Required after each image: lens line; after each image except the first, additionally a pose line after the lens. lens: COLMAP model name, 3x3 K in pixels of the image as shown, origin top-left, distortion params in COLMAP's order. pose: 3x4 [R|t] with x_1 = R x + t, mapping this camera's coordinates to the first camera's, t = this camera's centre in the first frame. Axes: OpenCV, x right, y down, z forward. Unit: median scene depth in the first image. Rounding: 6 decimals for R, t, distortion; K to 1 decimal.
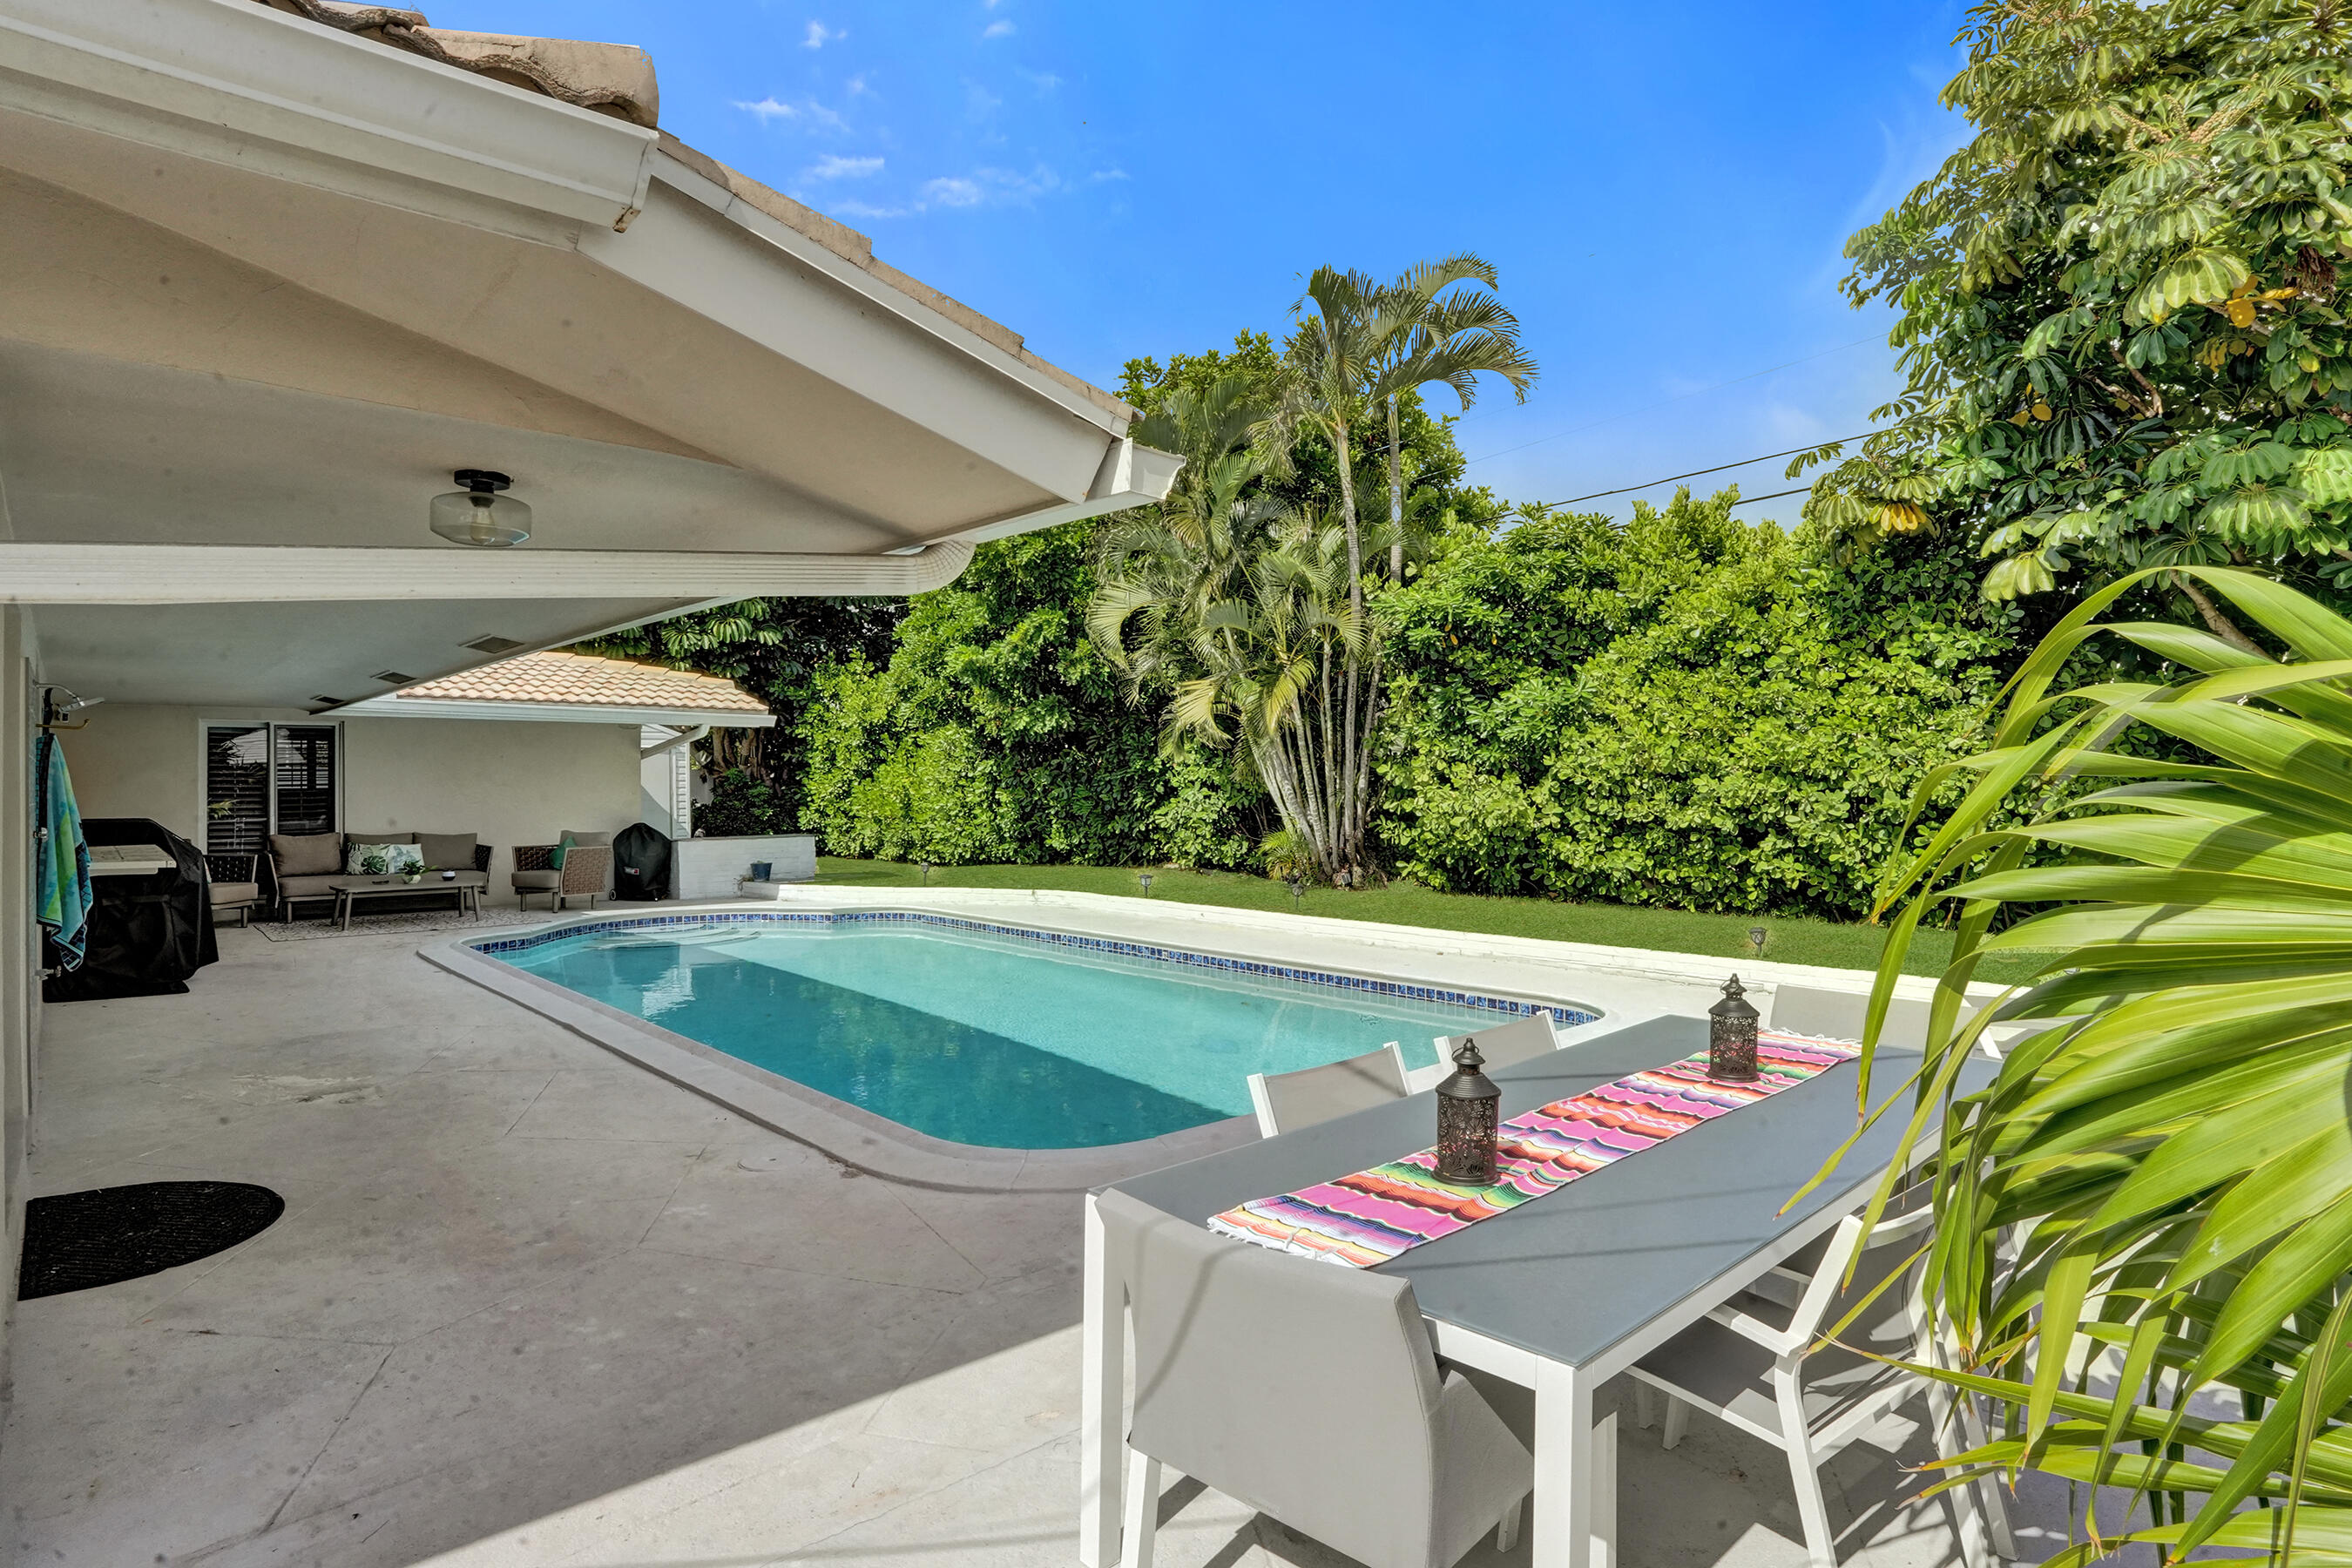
lens RADIAL K [[1331.6, 0, 1176.0], [0, 1331.6, 784.0], [0, 0, 1]] dist [-0.002598, 0.000908]
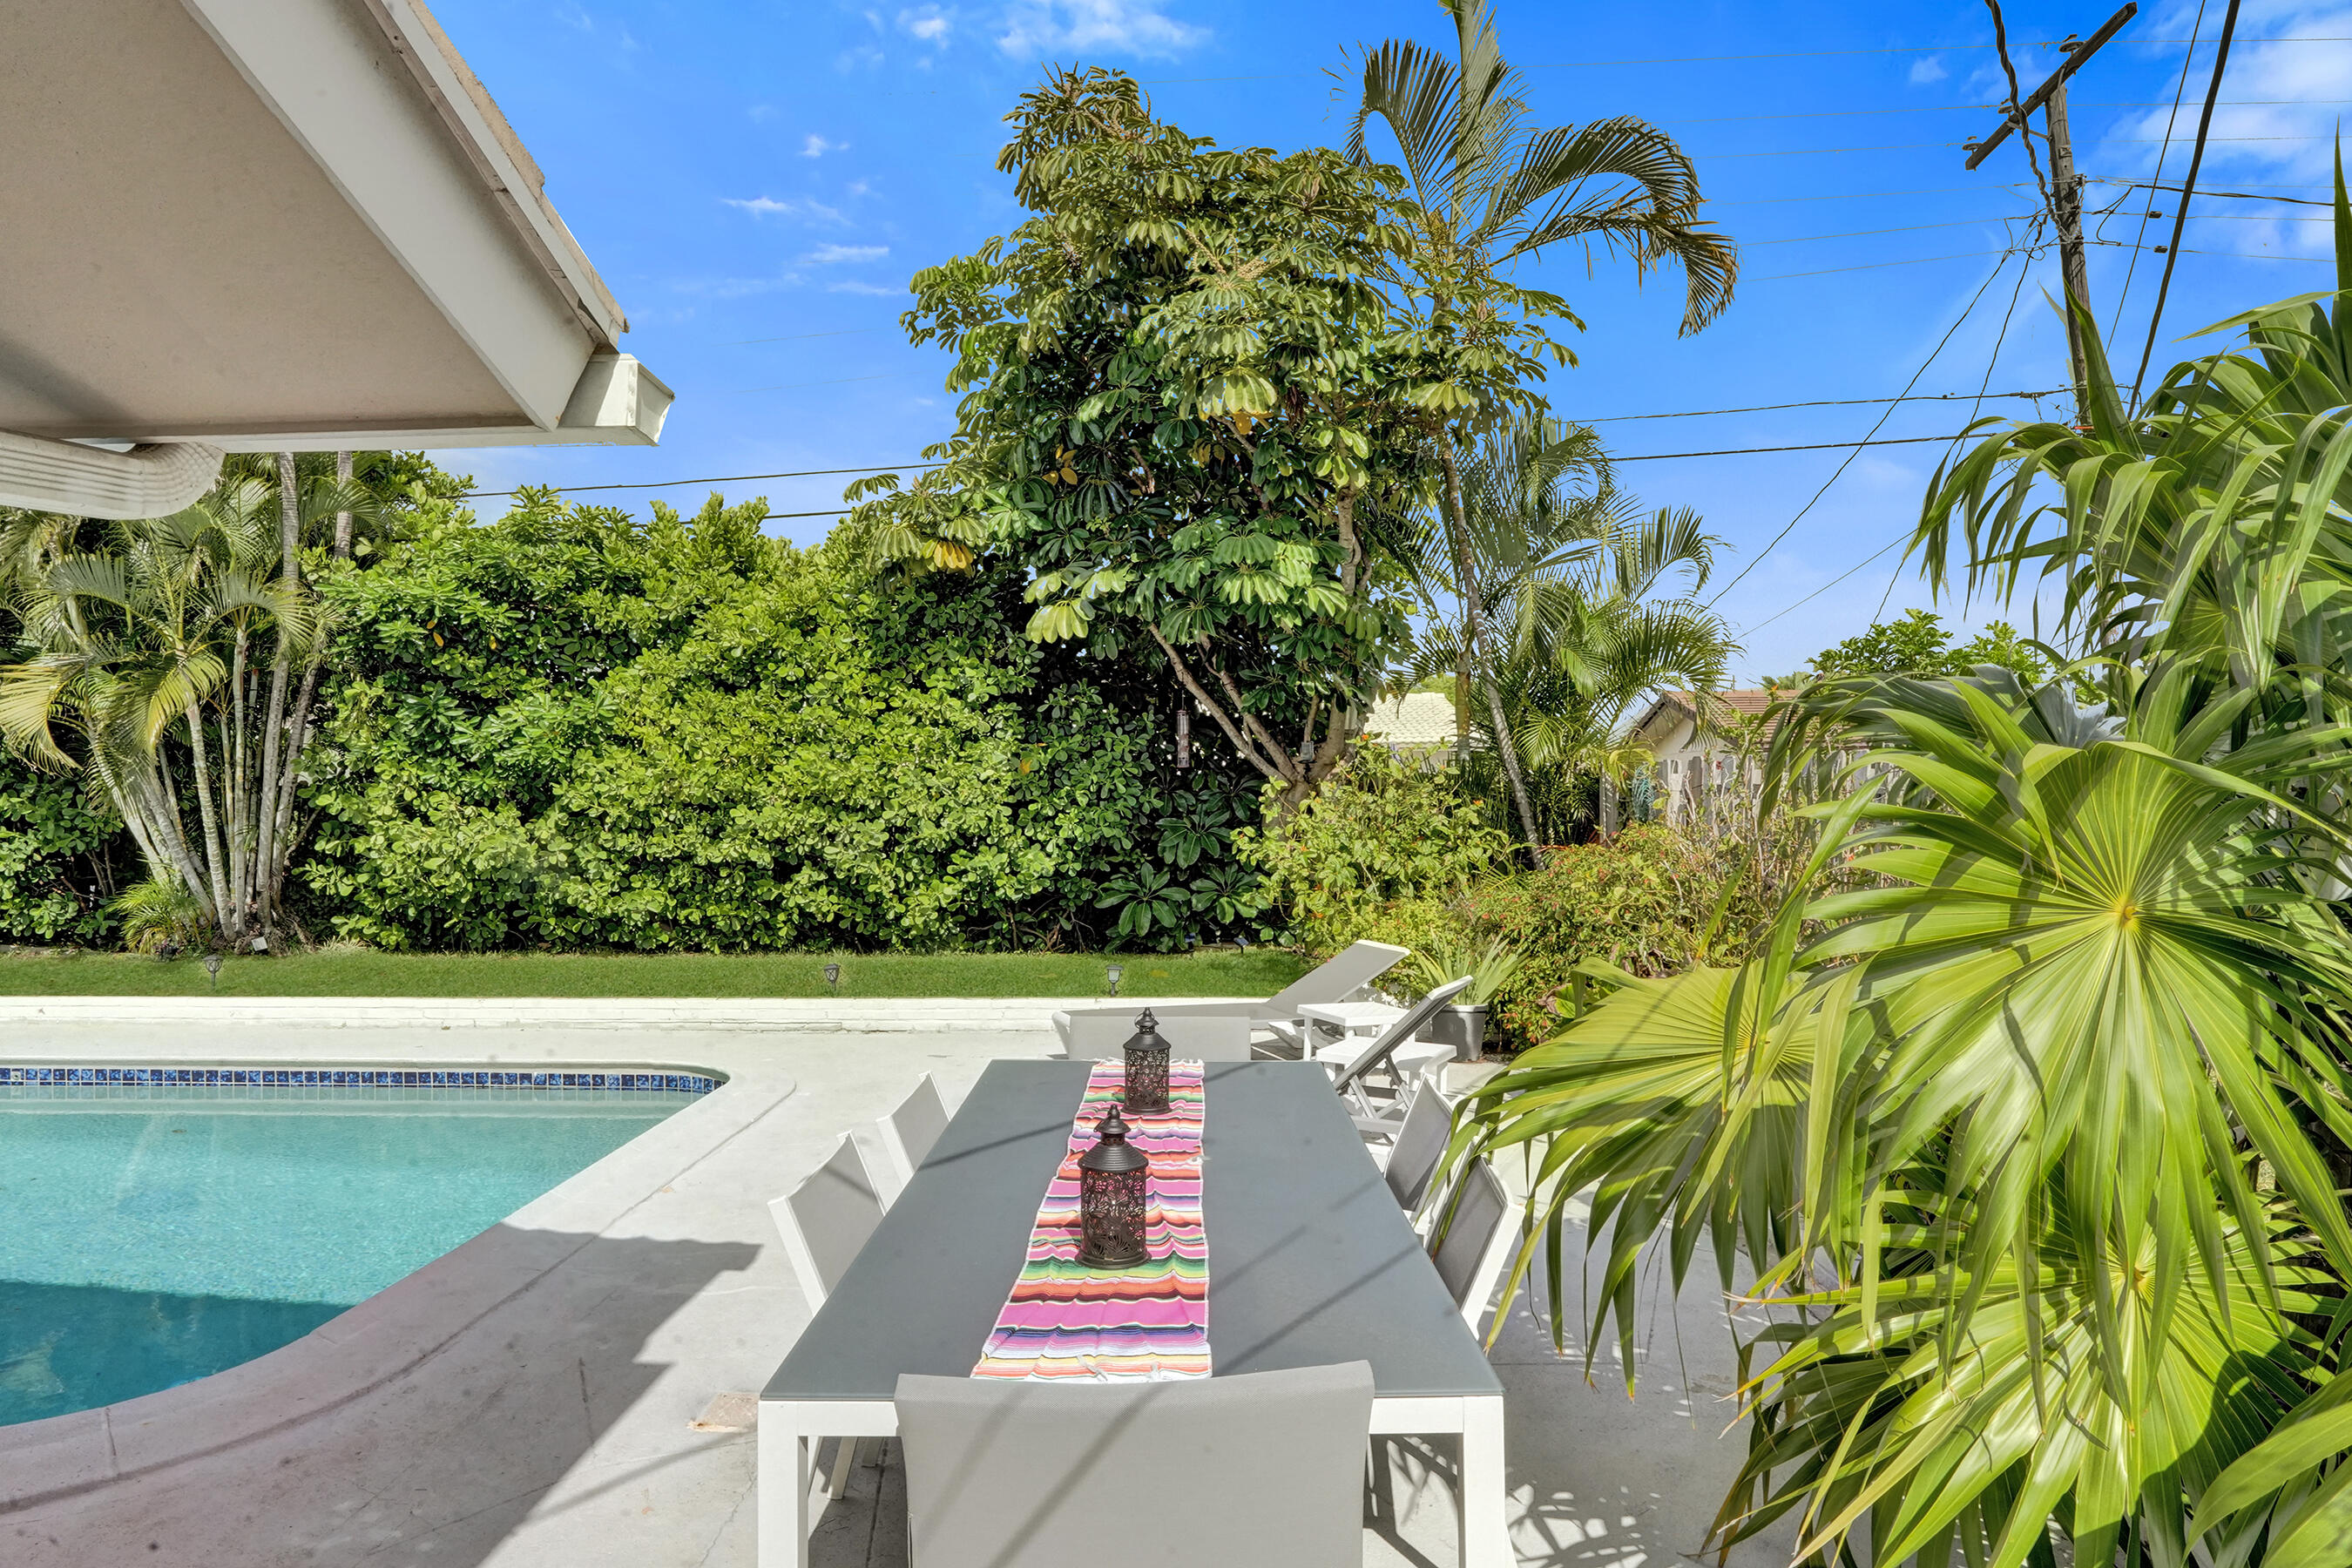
lens RADIAL K [[1470.0, 0, 1176.0], [0, 1470.0, 784.0], [0, 0, 1]] dist [-0.031249, 0.003722]
pose [[0.710241, 0.004336, 0.703945, -0.105907], [0.008943, 0.999845, -0.015182, -0.003217], [-0.703902, 0.017078, 0.710092, 0.058209]]
